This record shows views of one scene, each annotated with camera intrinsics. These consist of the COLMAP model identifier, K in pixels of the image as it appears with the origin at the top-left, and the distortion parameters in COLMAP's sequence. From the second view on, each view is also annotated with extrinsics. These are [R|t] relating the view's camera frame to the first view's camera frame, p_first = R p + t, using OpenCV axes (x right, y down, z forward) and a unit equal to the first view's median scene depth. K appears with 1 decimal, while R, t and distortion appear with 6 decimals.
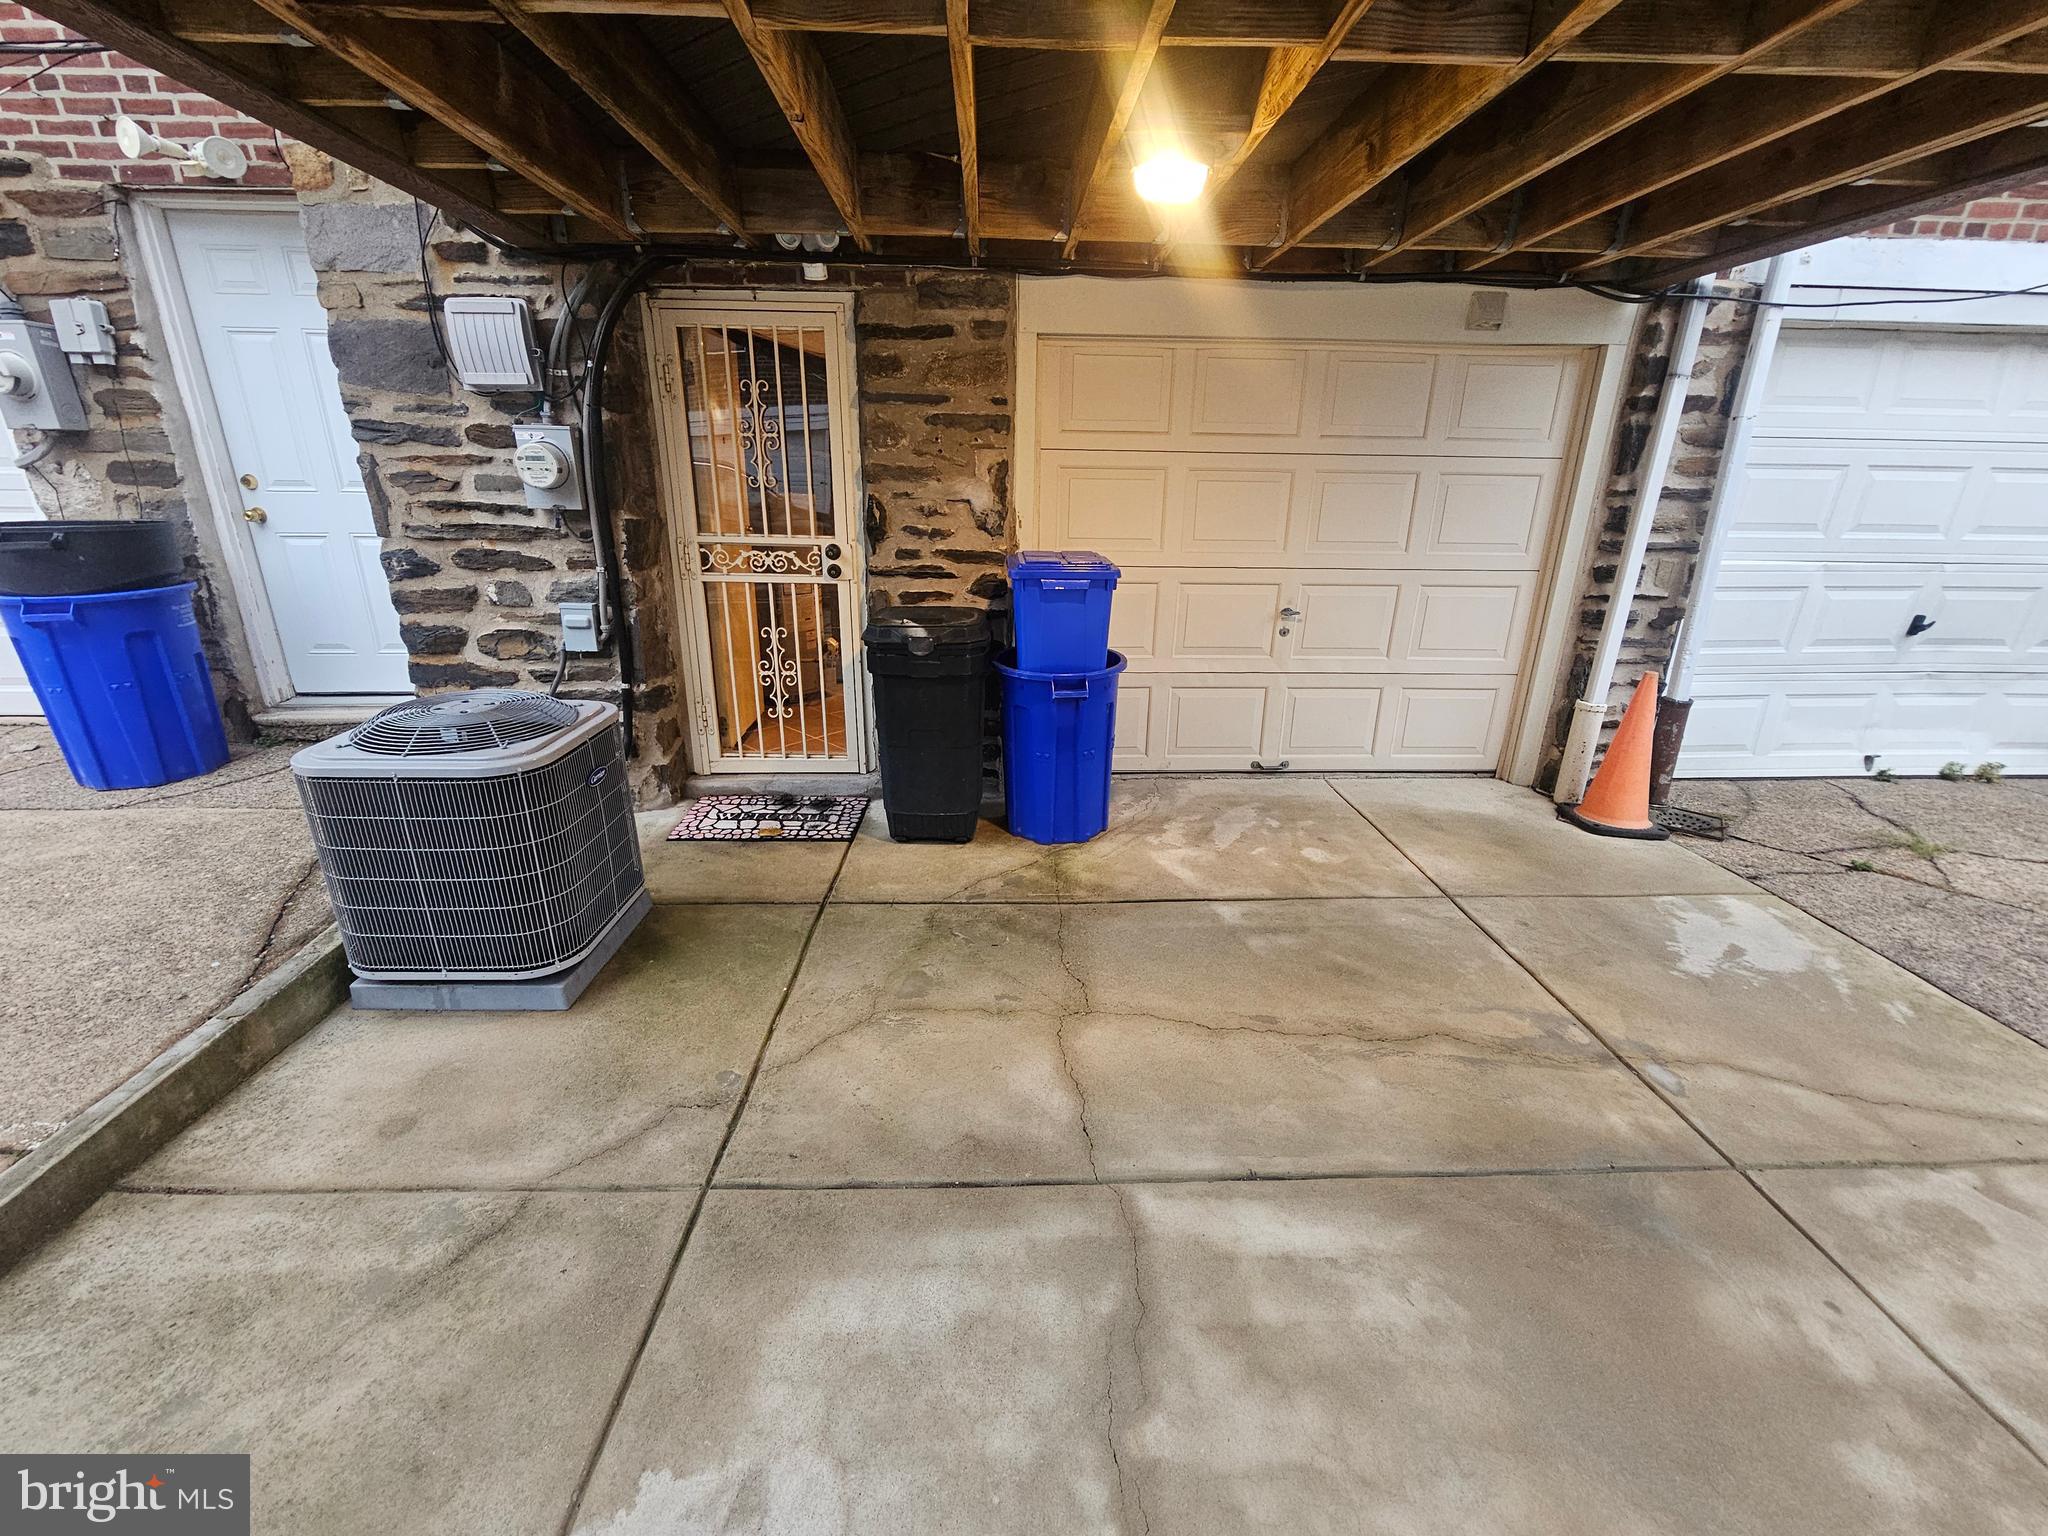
lens RADIAL K [[840.4, 0, 1022.6], [0, 840.4, 767.0], [0, 0, 1]] dist [-0.002001, -0.000525]
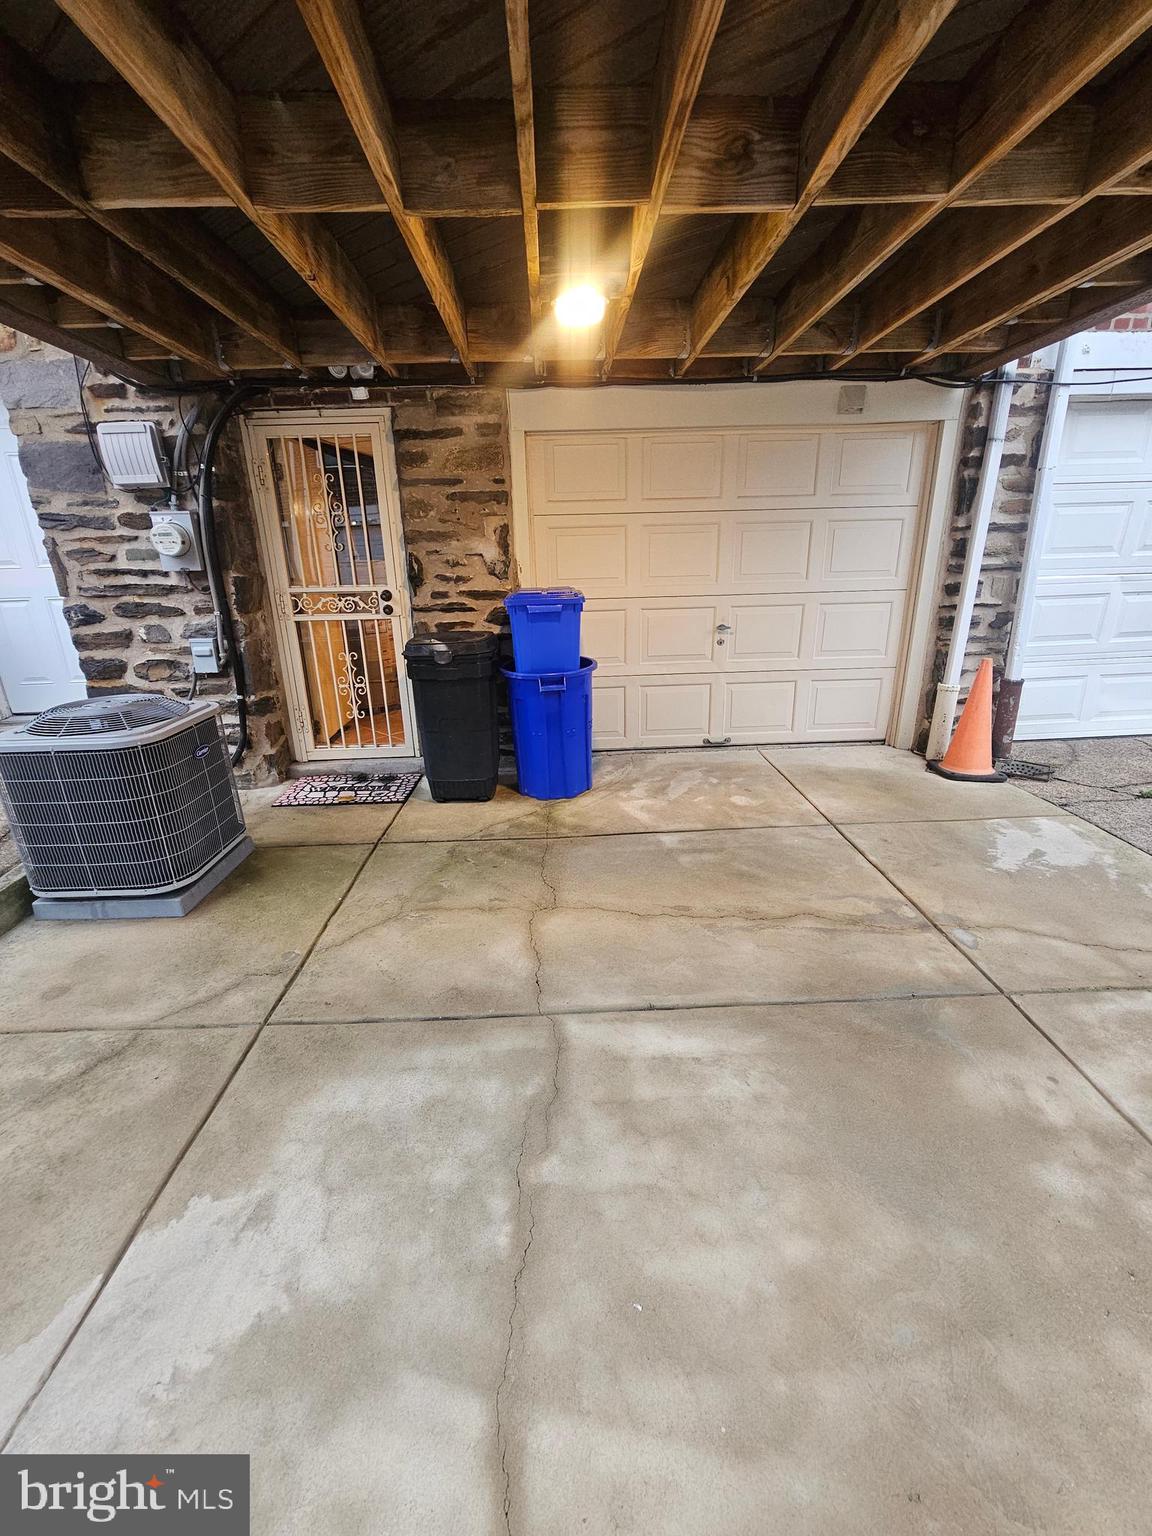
lens RADIAL K [[630.3, 0, 570.6], [0, 630.3, 765.7], [0, 0, 1]] dist [-0.002001, -0.000525]
pose [[0.999128, -0.035338, -0.022229, 0.125914], [0.035088, 0.999317, -0.011549, 0.064955], [0.022622, 0.010759, 0.999686, -0.040668]]
